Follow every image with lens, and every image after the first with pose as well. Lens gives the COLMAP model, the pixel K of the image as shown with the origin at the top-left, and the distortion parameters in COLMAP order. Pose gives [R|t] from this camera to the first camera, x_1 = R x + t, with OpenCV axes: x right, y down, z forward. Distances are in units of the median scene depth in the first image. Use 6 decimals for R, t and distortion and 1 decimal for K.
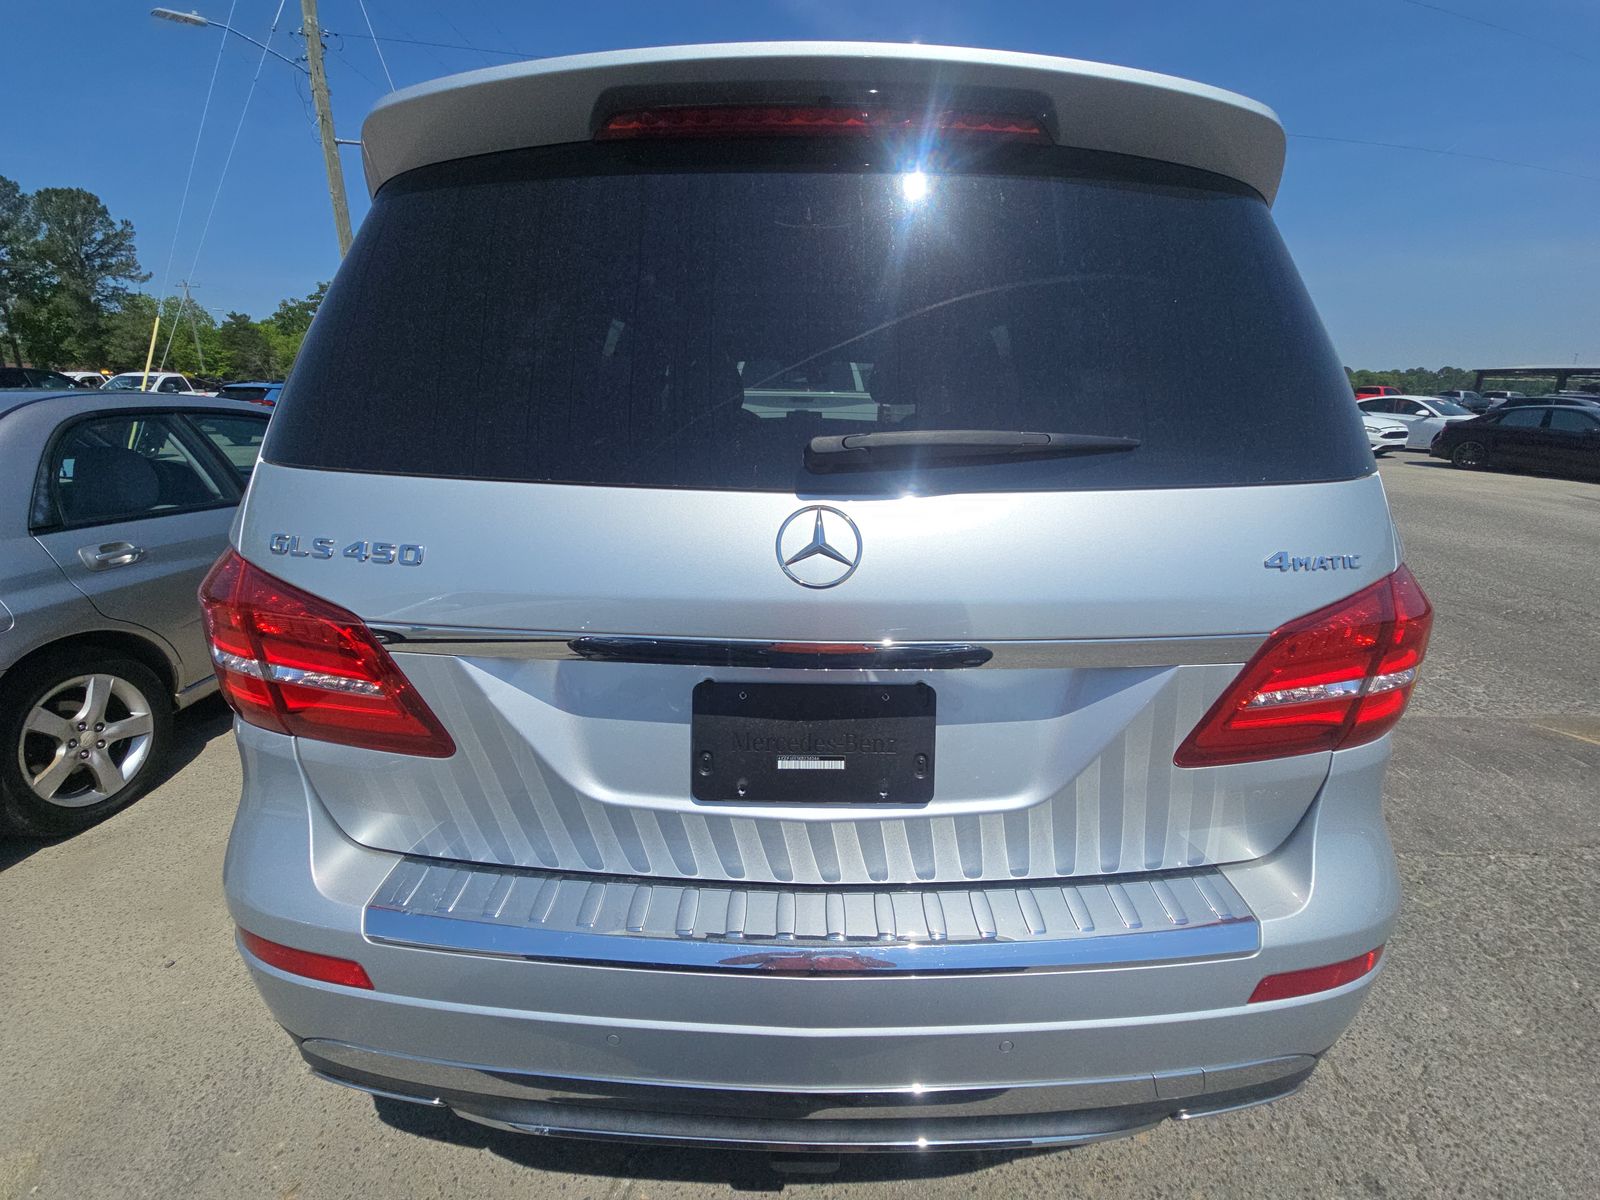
lens RADIAL K [[642.8, 0, 800.3], [0, 642.8, 612.5], [0, 0, 1]] dist [0.018634, 0.000114]
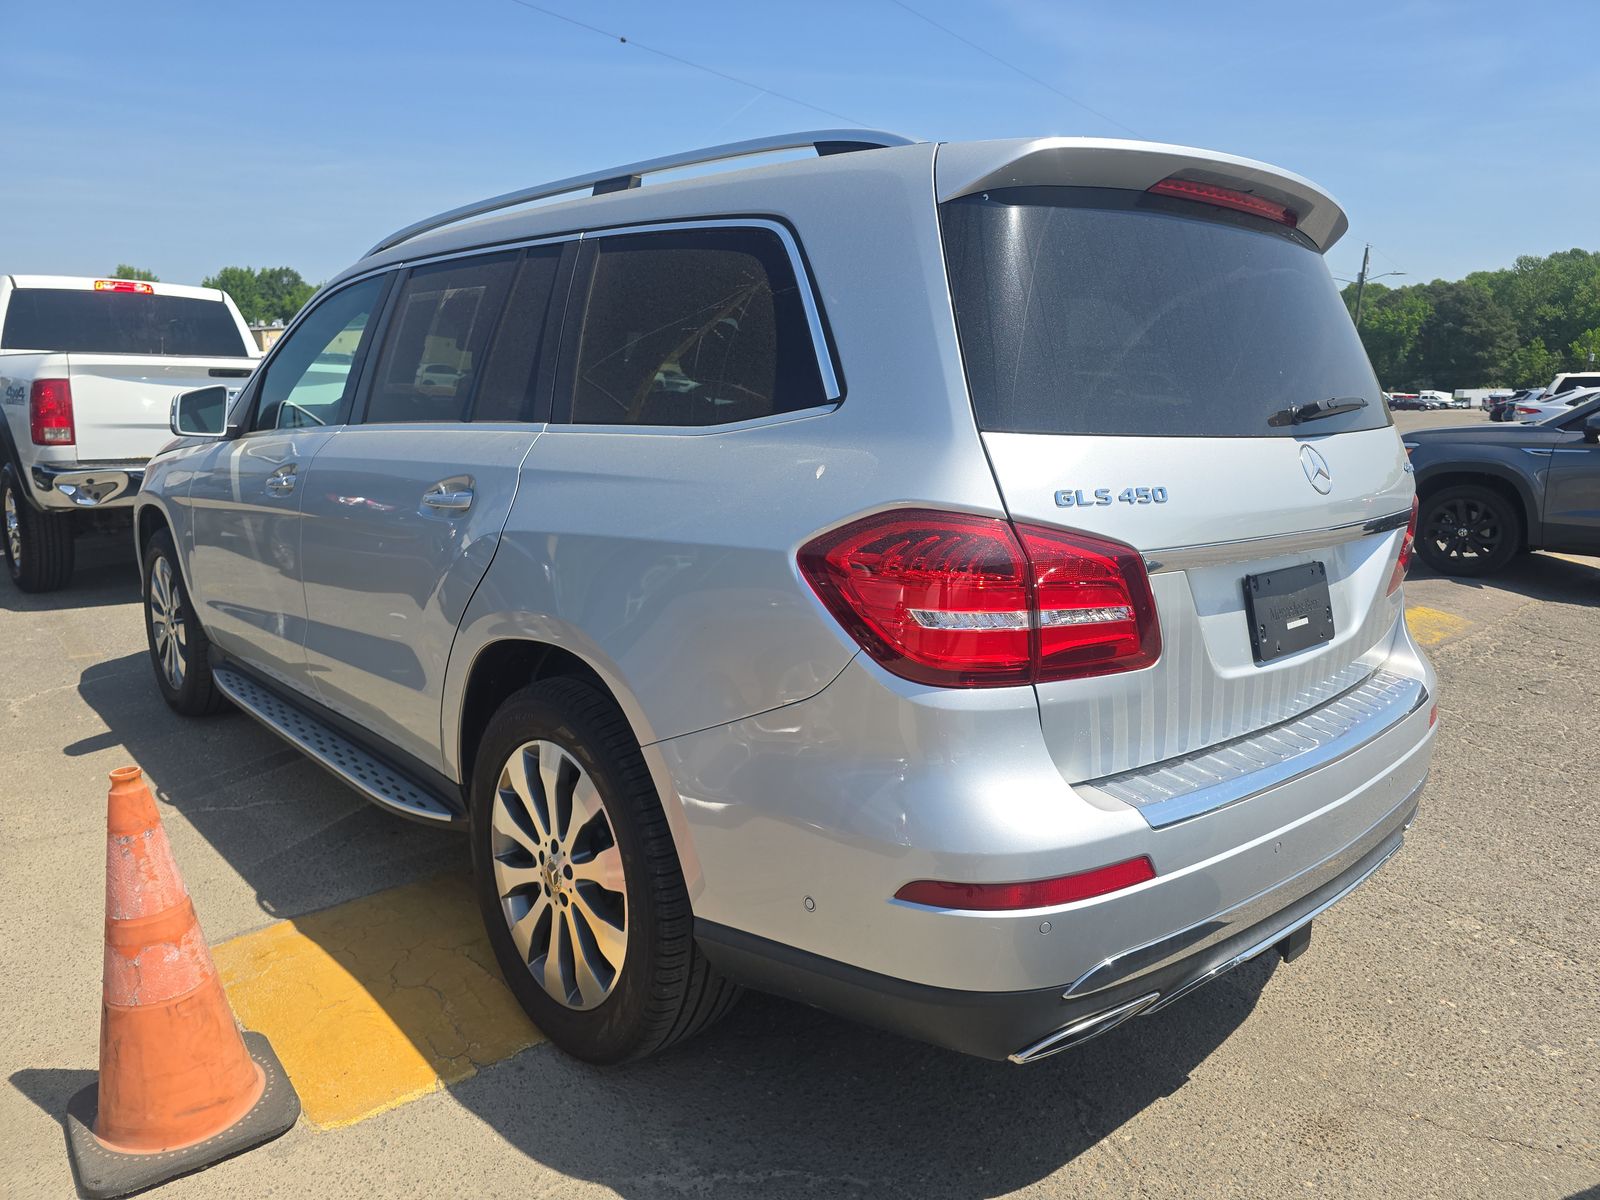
lens RADIAL K [[1090.4, 0, 798.2], [0, 1090.4, 603.0], [0, 0, 1]] dist [0.001979, 0.001907]
pose [[0.754975, -0.131097, 0.642516, -2.402100], [0.181326, 0.983345, -0.012425, 0.017502], [-0.630186, 0.125885, 0.766171, -0.171429]]
